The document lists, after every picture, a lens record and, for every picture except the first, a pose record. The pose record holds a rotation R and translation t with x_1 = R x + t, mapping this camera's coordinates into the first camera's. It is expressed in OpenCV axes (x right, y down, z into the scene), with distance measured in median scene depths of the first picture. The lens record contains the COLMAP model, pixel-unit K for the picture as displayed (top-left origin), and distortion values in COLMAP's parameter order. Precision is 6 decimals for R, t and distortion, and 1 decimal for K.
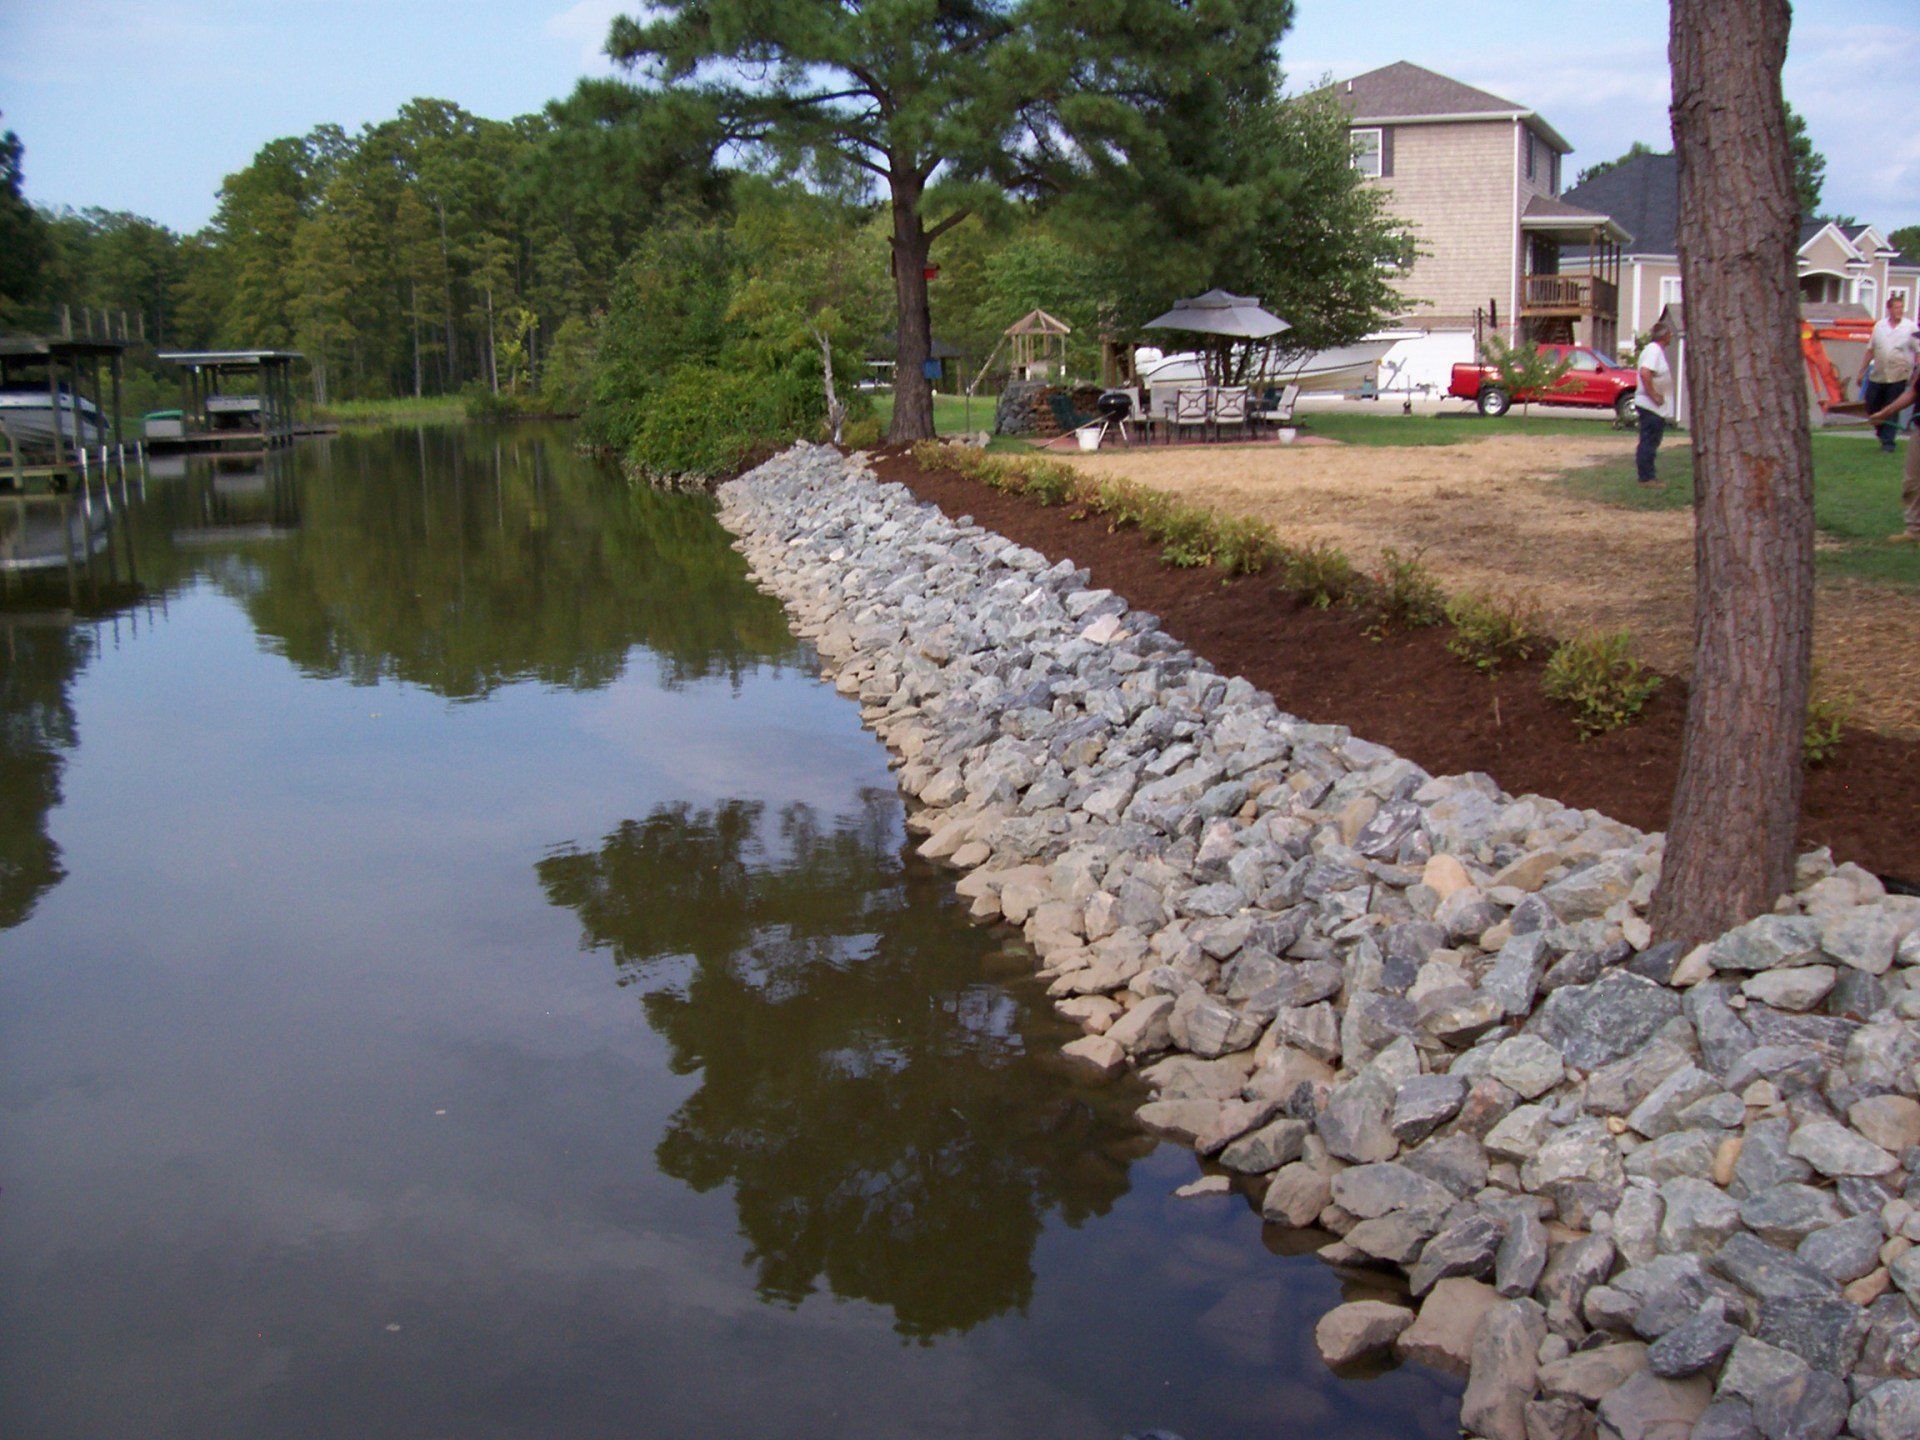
lens RADIAL K [[1858.5, 0, 1001.5], [0, 1858.5, 719.8], [0, 0, 1]] dist [-0.204563, 0.184844]
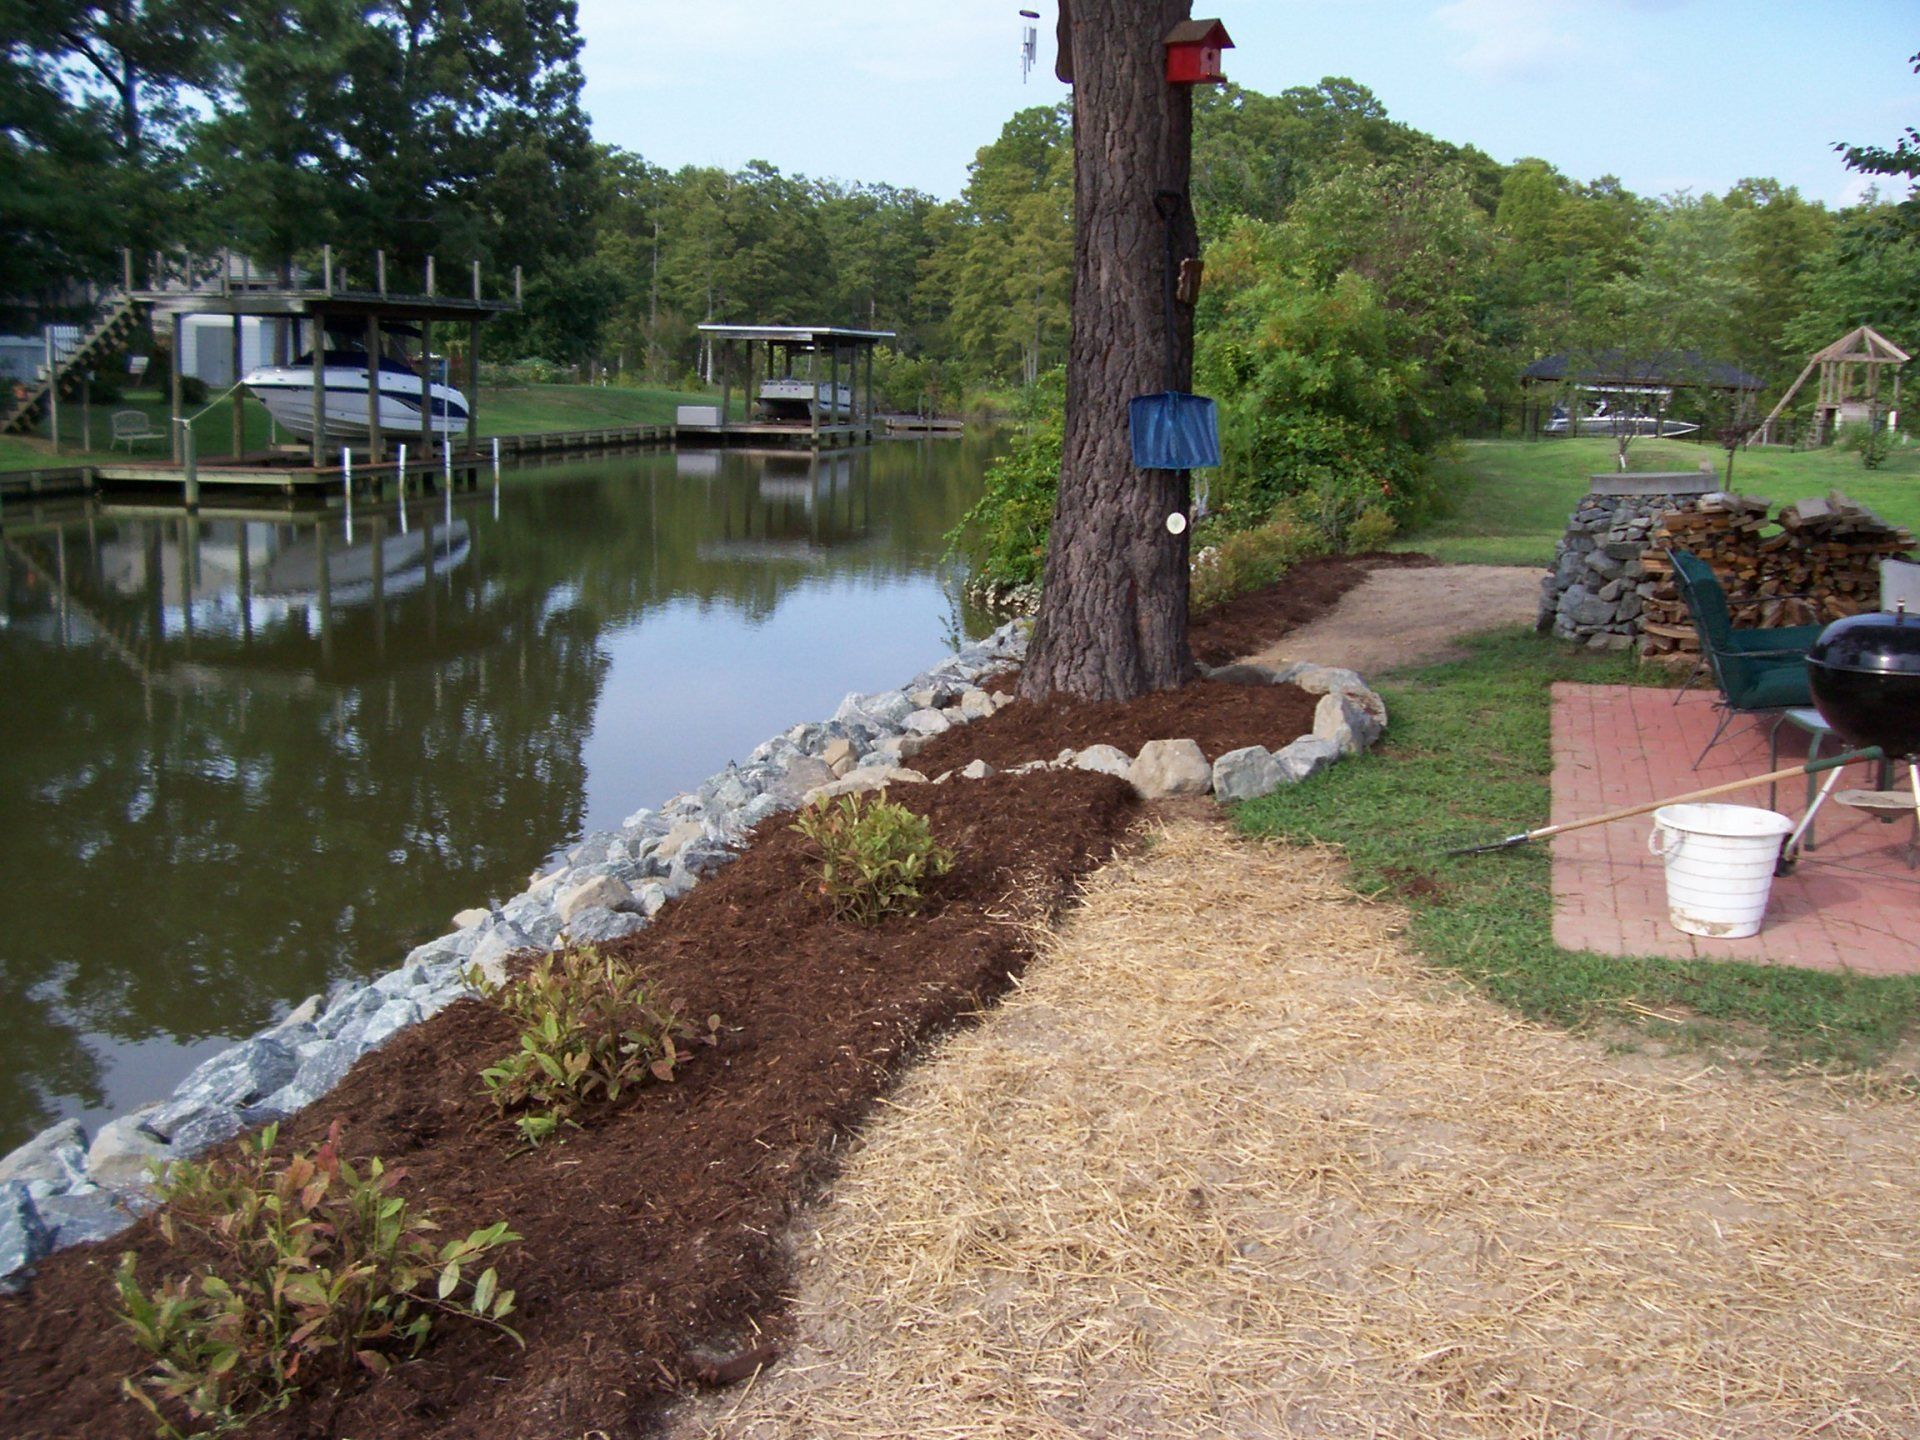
lens RADIAL K [[1858.5, 0, 1001.5], [0, 1858.5, 719.8], [0, 0, 1]] dist [-0.204563, 0.184844]
pose [[0.904477, 0.115446, -0.410602, 0.018346], [-0.116872, 0.992909, 0.021722, -0.054511], [0.410198, 0.028341, 0.911556, 0.269678]]
